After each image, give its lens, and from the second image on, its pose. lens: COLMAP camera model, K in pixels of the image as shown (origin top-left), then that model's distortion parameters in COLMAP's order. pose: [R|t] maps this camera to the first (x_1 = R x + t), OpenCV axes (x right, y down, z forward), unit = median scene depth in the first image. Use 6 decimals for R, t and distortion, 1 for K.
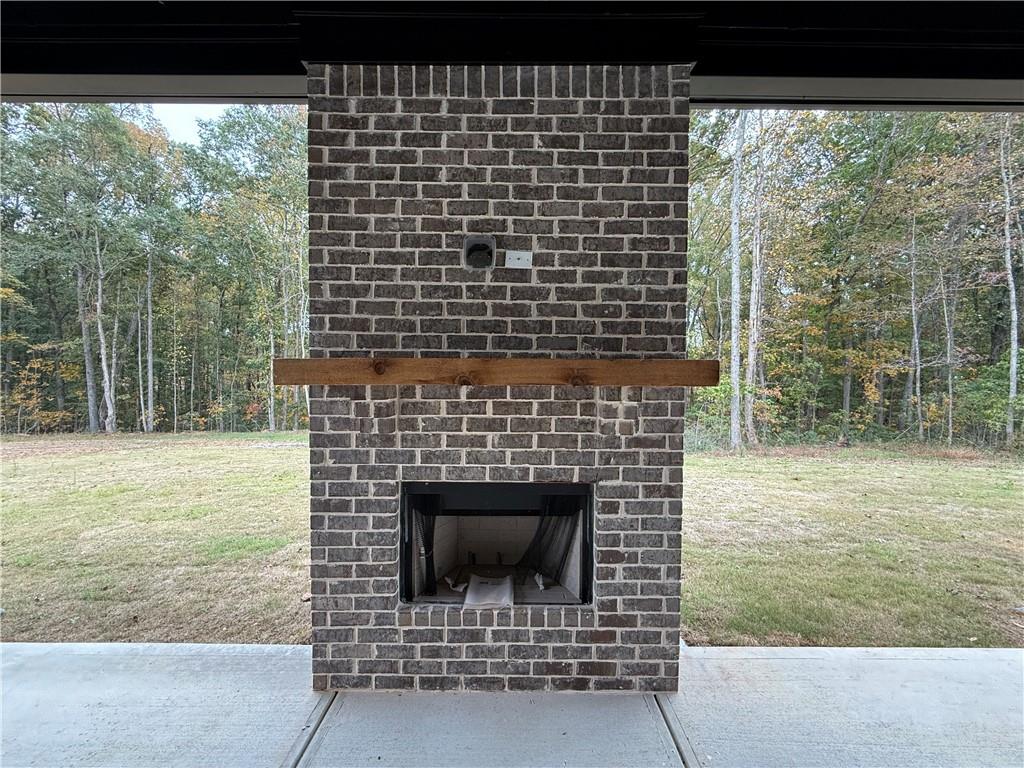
lens RADIAL K [[407.3, 0, 508.7], [0, 407.3, 383.7], [0, 0, 1]] dist [-0.000088, -0.000092]
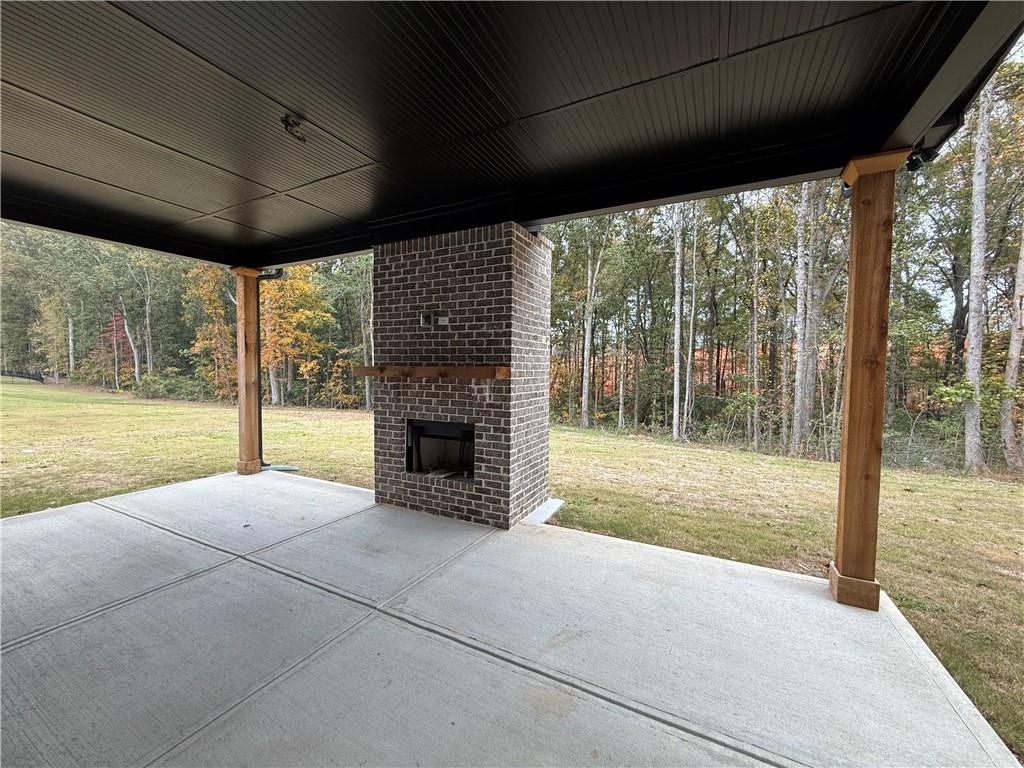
lens RADIAL K [[407.3, 0, 508.7], [0, 407.3, 383.7], [0, 0, 1]] dist [-0.000088, -0.000092]
pose [[0.888193, 0.018766, -0.459088, 1.344621], [-0.013942, 0.999806, 0.013894, 0.001820], [0.459260, -0.005939, 0.888282, -0.797588]]
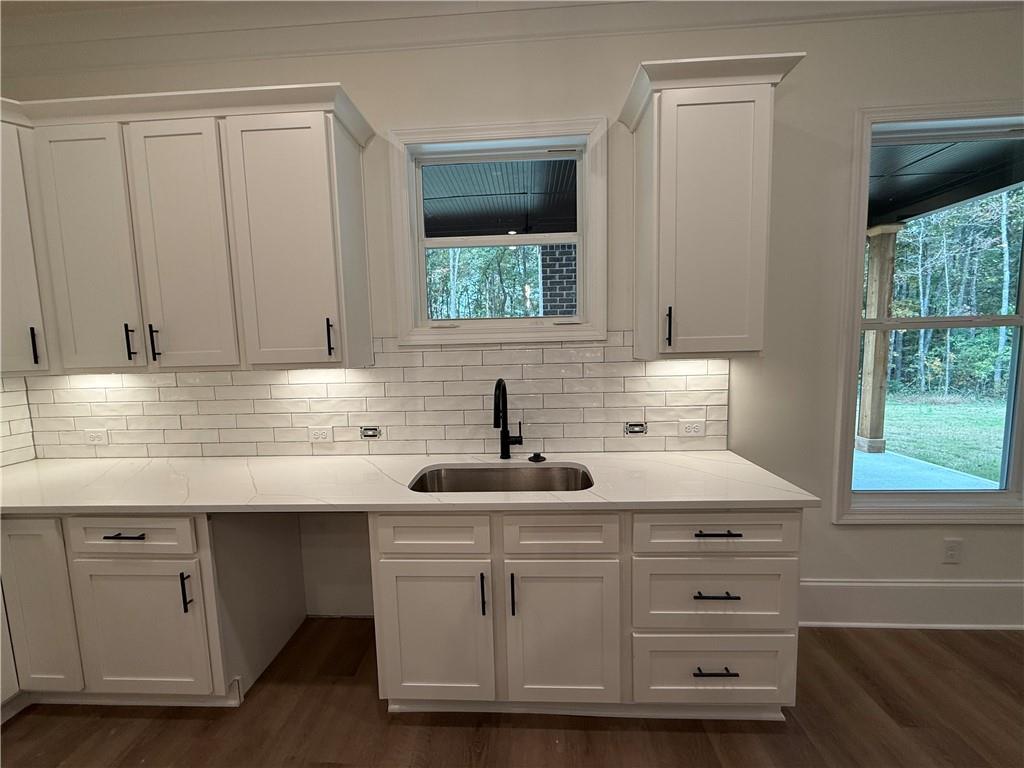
lens RADIAL K [[407.3, 0, 508.7], [0, 407.3, 383.7], [0, 0, 1]] dist [-0.000088, -0.000092]
pose [[0.997931, -0.029284, -0.057229, -0.573598], [0.033309, 0.996942, 0.070692, 0.017082], [0.054984, -0.072452, 0.995855, -1.900531]]
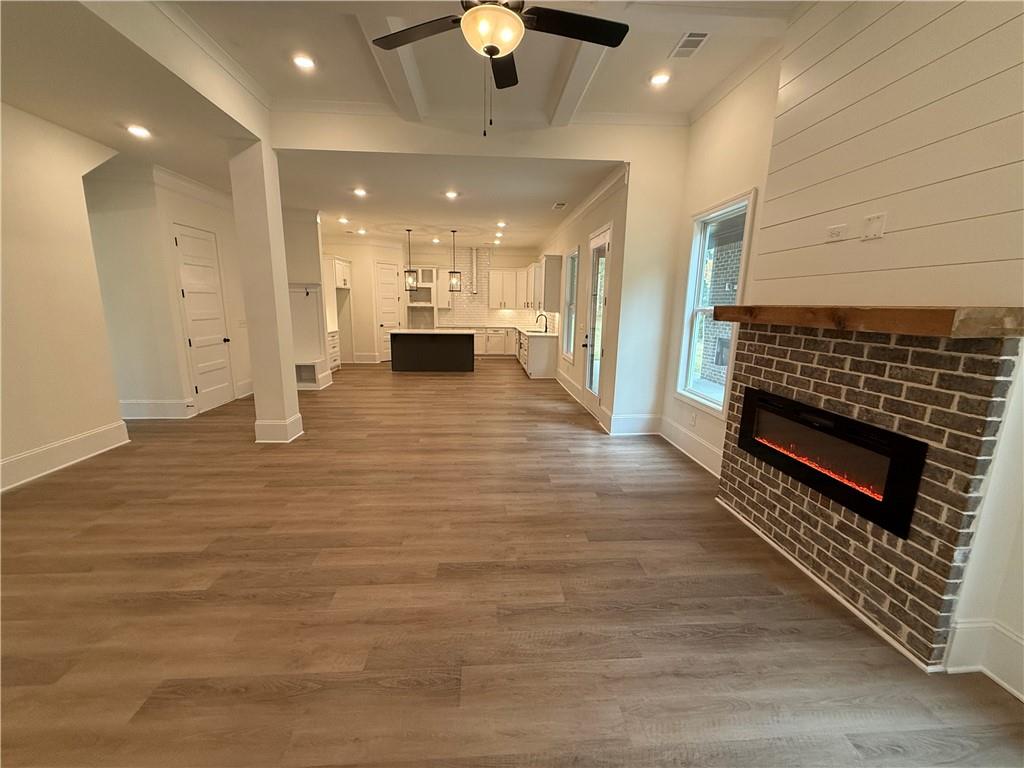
lens RADIAL K [[407.3, 0, 508.7], [0, 407.3, 383.7], [0, 0, 1]] dist [-0.000088, -0.000092]
pose [[0.063575, 0.185671, -0.980553, 4.251753], [-0.041349, 0.982187, 0.183299, 0.010312], [0.997120, 0.028892, 0.070120, -1.664701]]
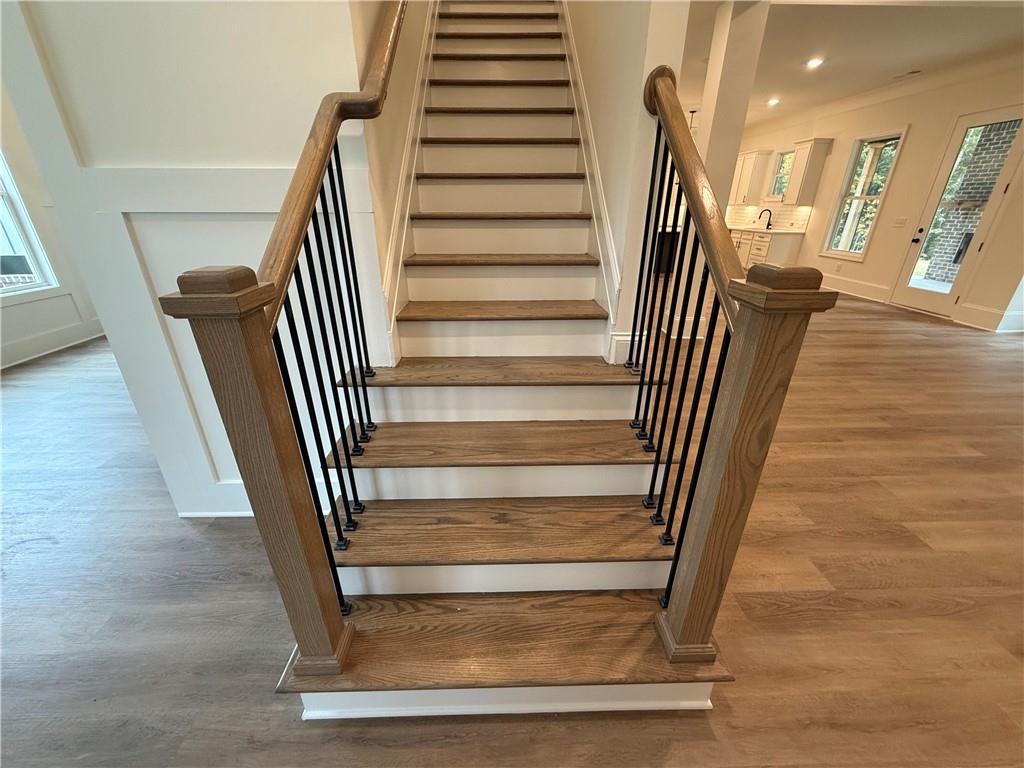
lens RADIAL K [[407.3, 0, 508.7], [0, 407.3, 383.7], [0, 0, 1]] dist [-0.000088, -0.000092]
pose [[0.023537, 0.397417, -0.917336, 4.251123], [-0.028223, 0.917489, 0.396758, 0.137085], [0.999325, 0.016552, 0.032811, -3.963388]]
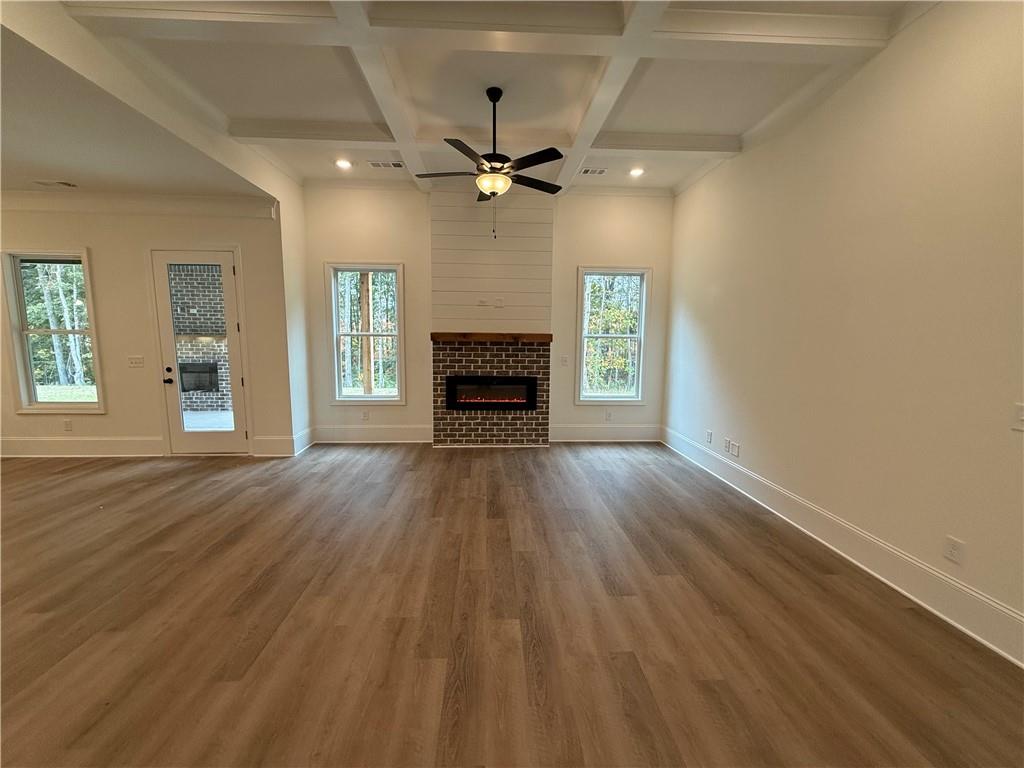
lens RADIAL K [[407.3, 0, 508.7], [0, 407.3, 383.7], [0, 0, 1]] dist [-0.000088, -0.000092]
pose [[0.998900, -0.003943, 0.046727, 3.115822], [-0.000520, 0.995465, 0.095129, 0.049941], [-0.046890, -0.095048, 0.994368, -3.475771]]
